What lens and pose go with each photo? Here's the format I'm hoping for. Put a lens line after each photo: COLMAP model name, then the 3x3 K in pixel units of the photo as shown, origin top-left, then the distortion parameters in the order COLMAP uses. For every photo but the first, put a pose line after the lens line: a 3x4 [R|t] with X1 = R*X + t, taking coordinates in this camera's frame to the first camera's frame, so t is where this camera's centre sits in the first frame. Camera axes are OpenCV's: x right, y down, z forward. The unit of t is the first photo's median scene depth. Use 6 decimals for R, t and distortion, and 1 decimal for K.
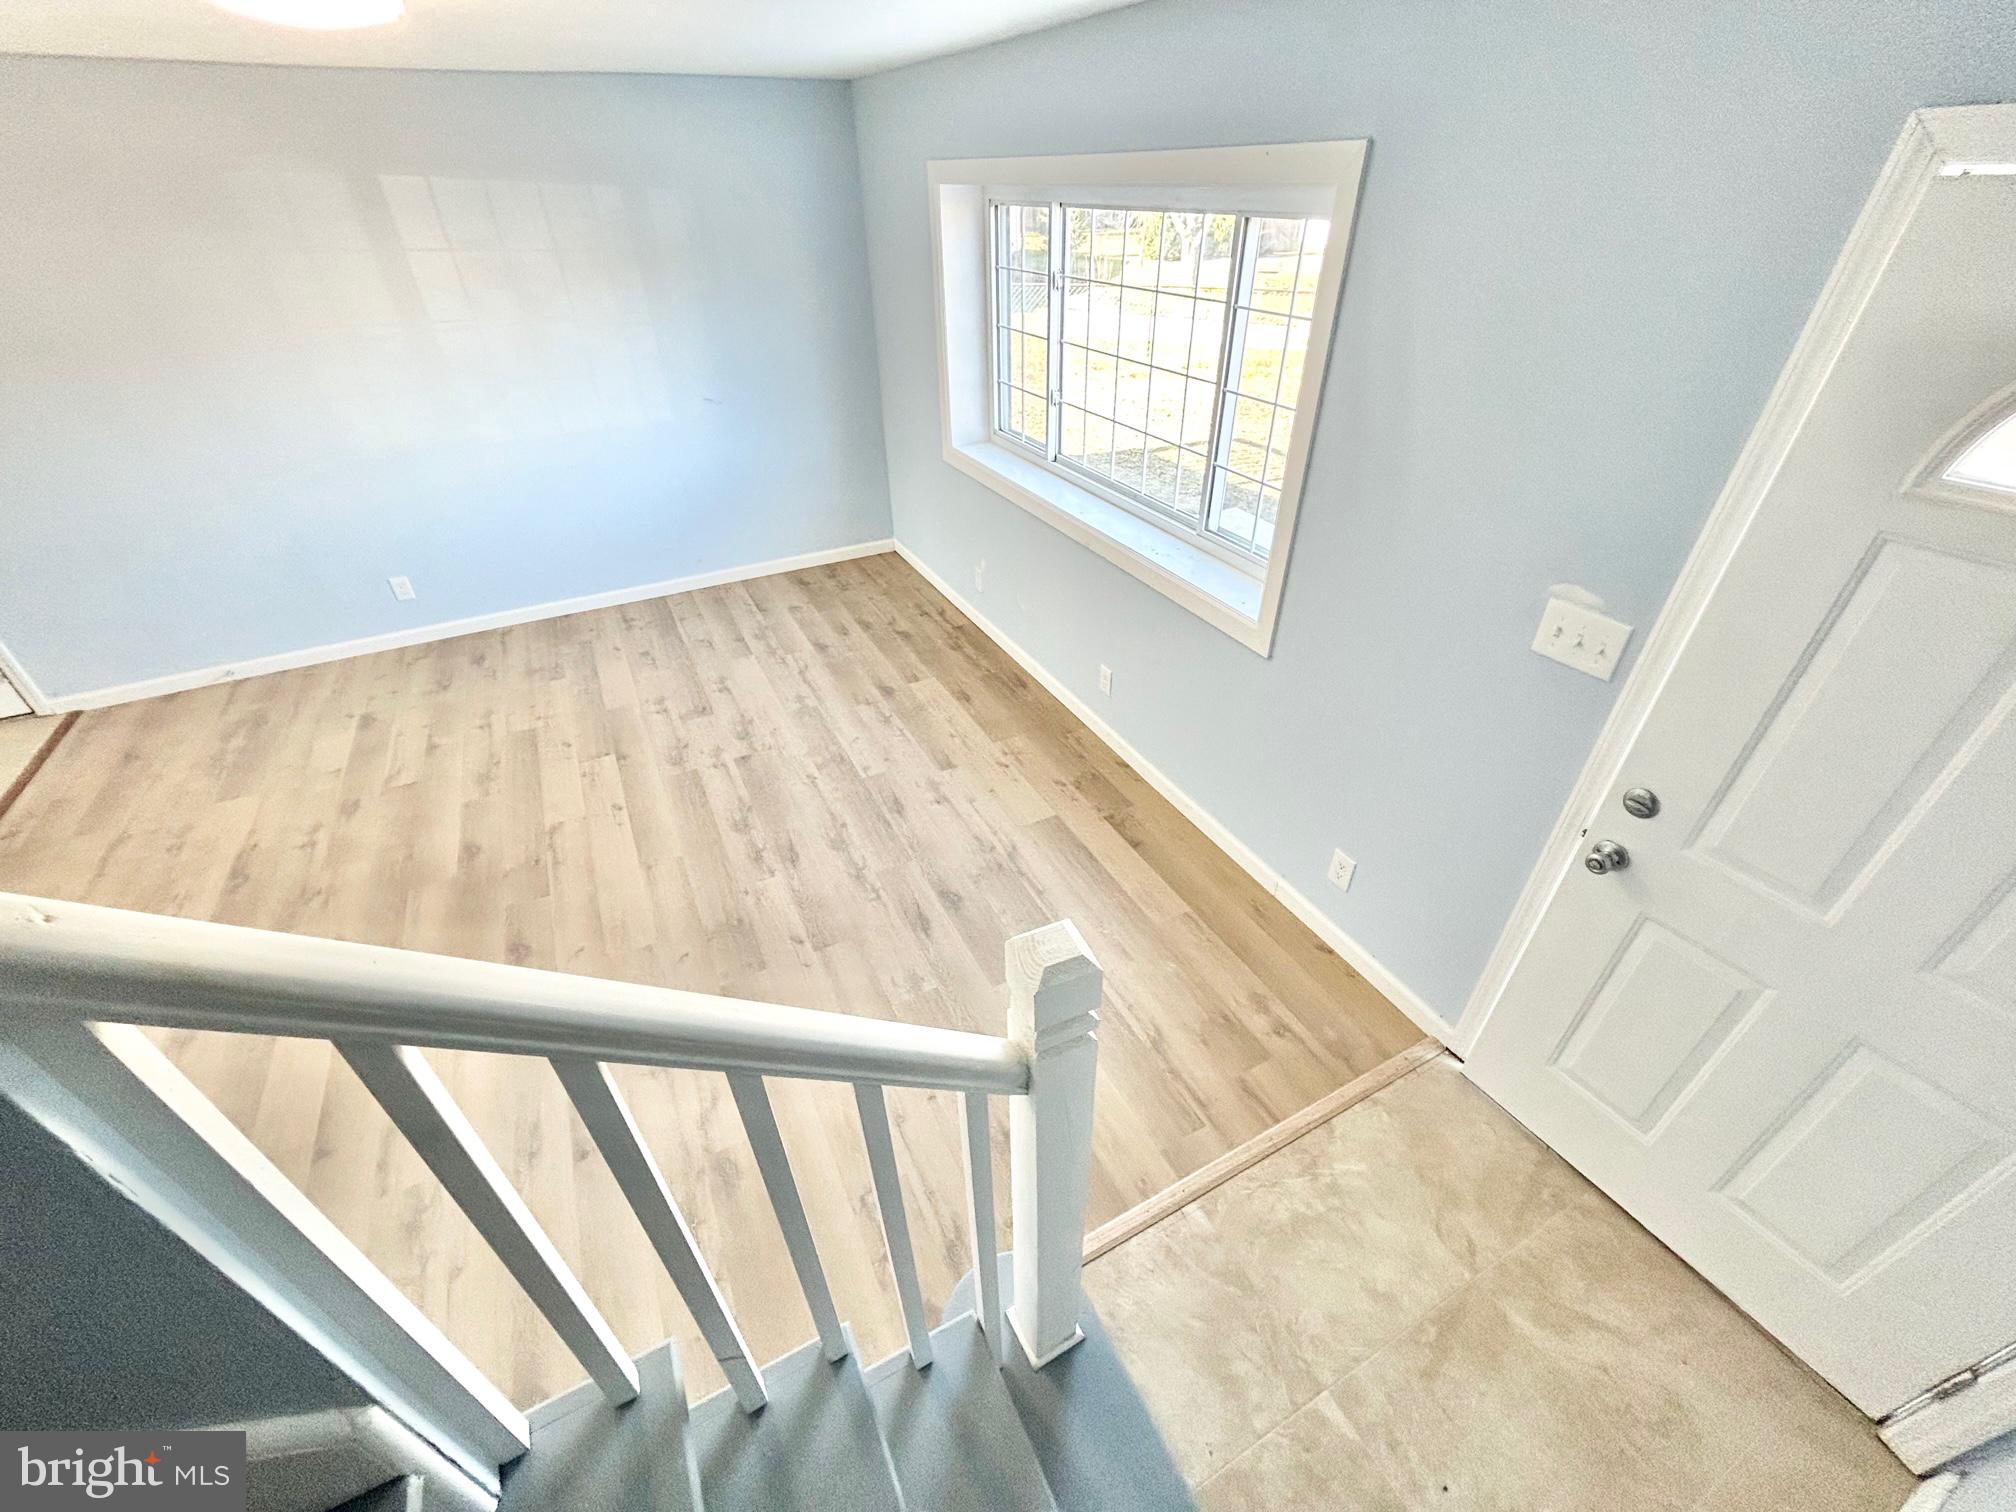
lens RADIAL K [[789.1, 0, 982.2], [0, 789.1, 744.7], [0, 0, 1]] dist [-0.000397, 0.000444]
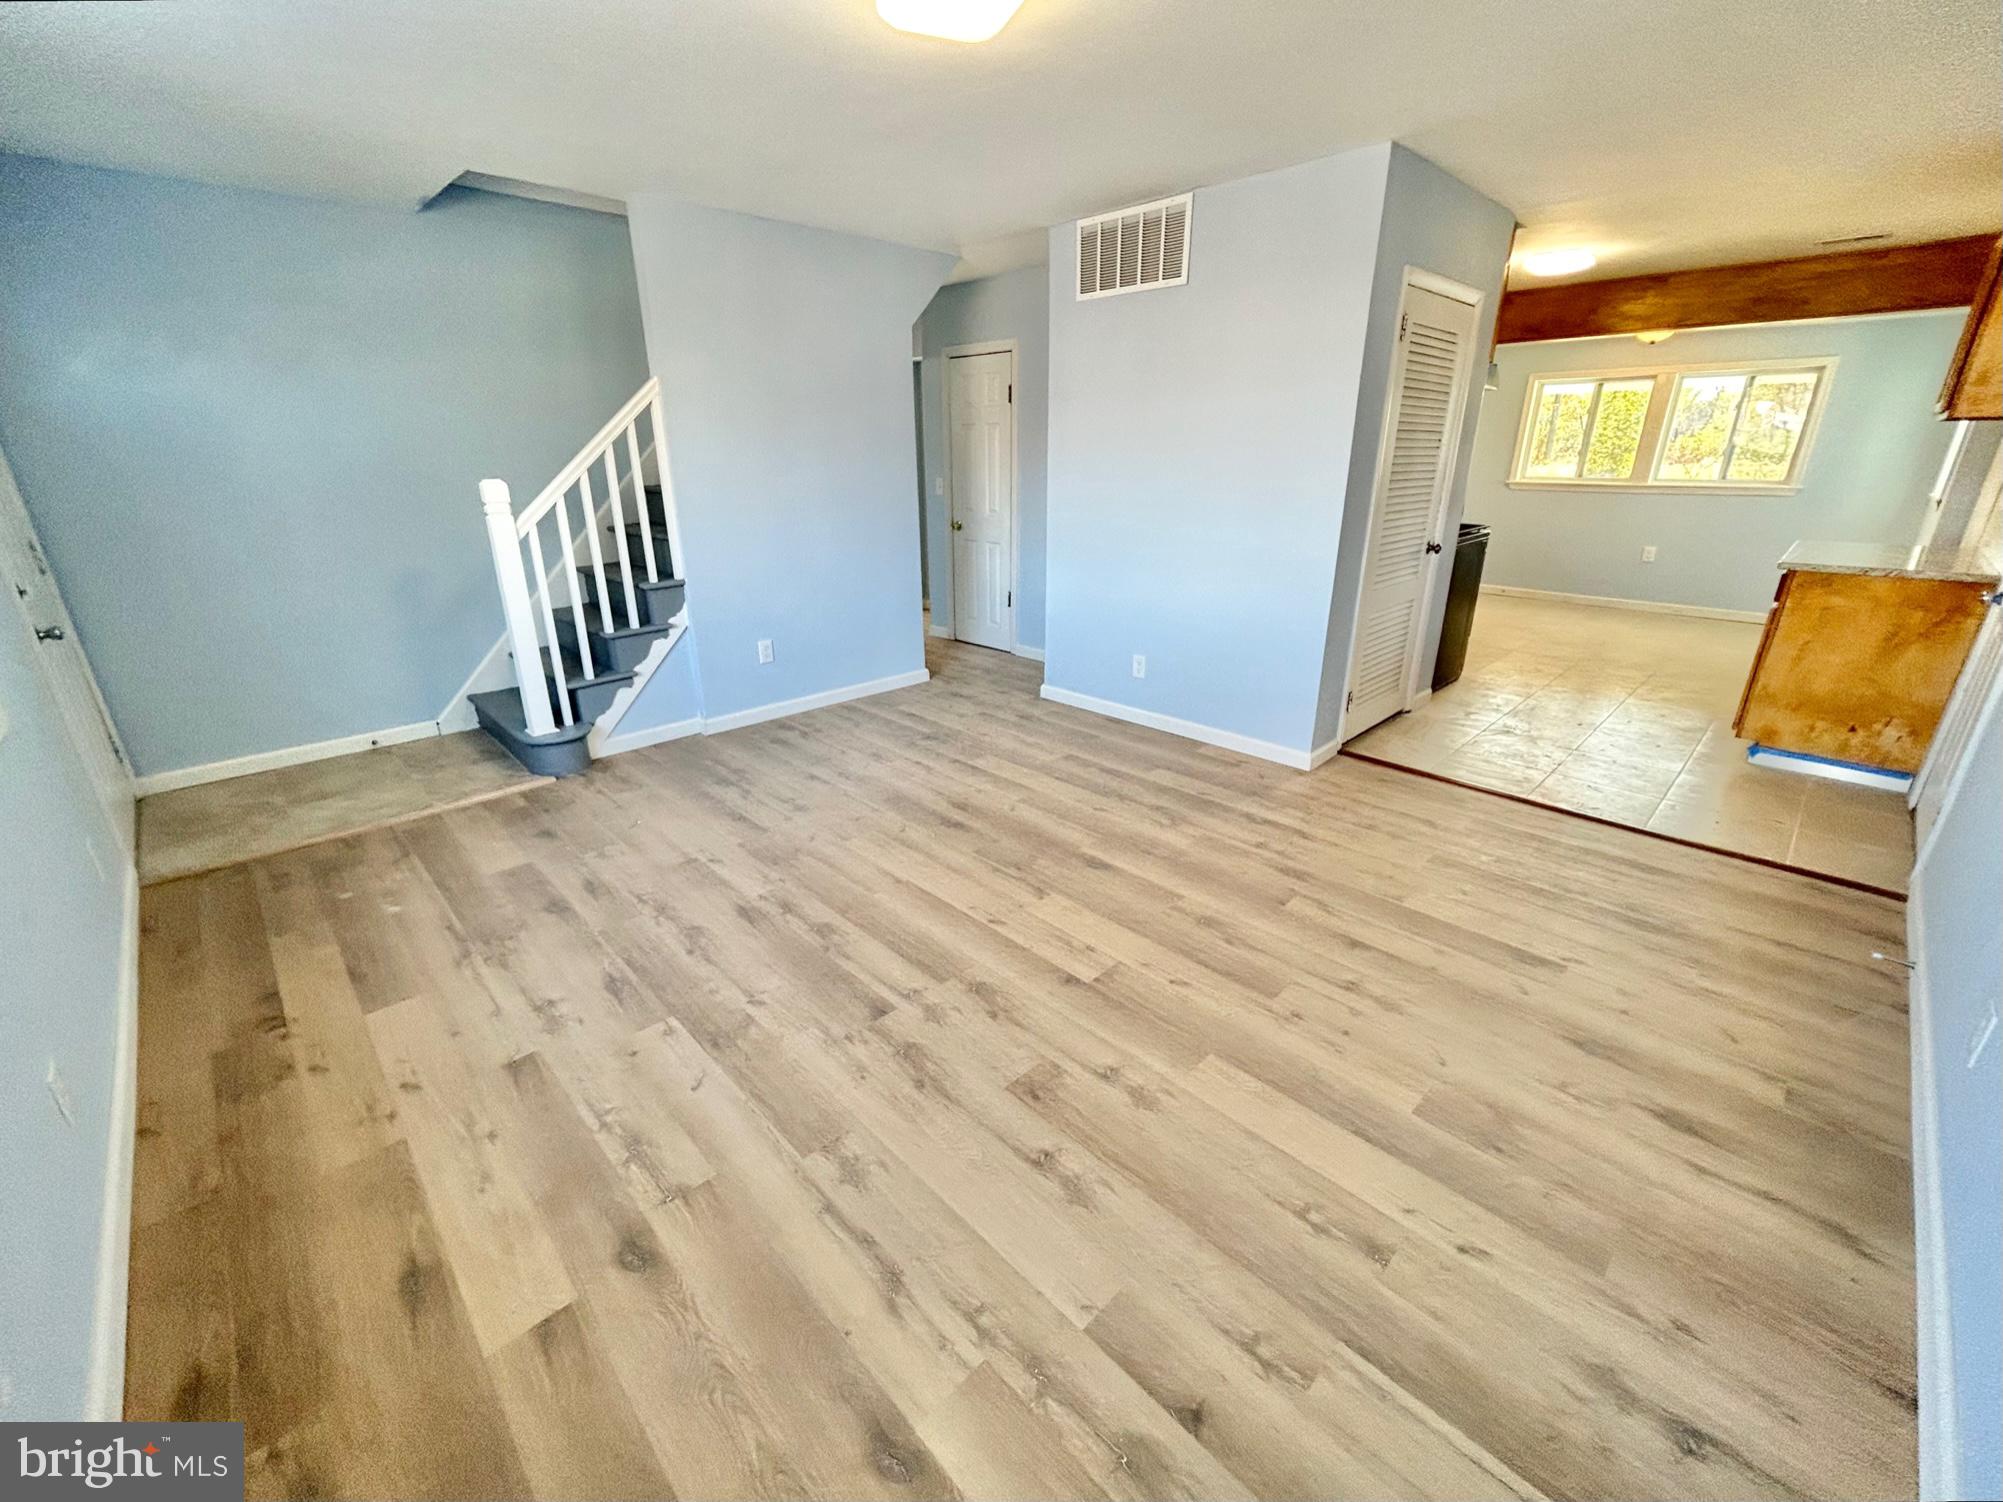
lens RADIAL K [[817.5, 0, 972.3], [0, 817.5, 750.3], [0, 0, 1]] dist [0.000195, 0.000369]
pose [[-0.959411, 0.116328, -0.256902, -0.221484], [-0.148926, 0.564592, 0.811823, -0.601471], [0.239482, 0.817132, -0.524351, 1.139612]]
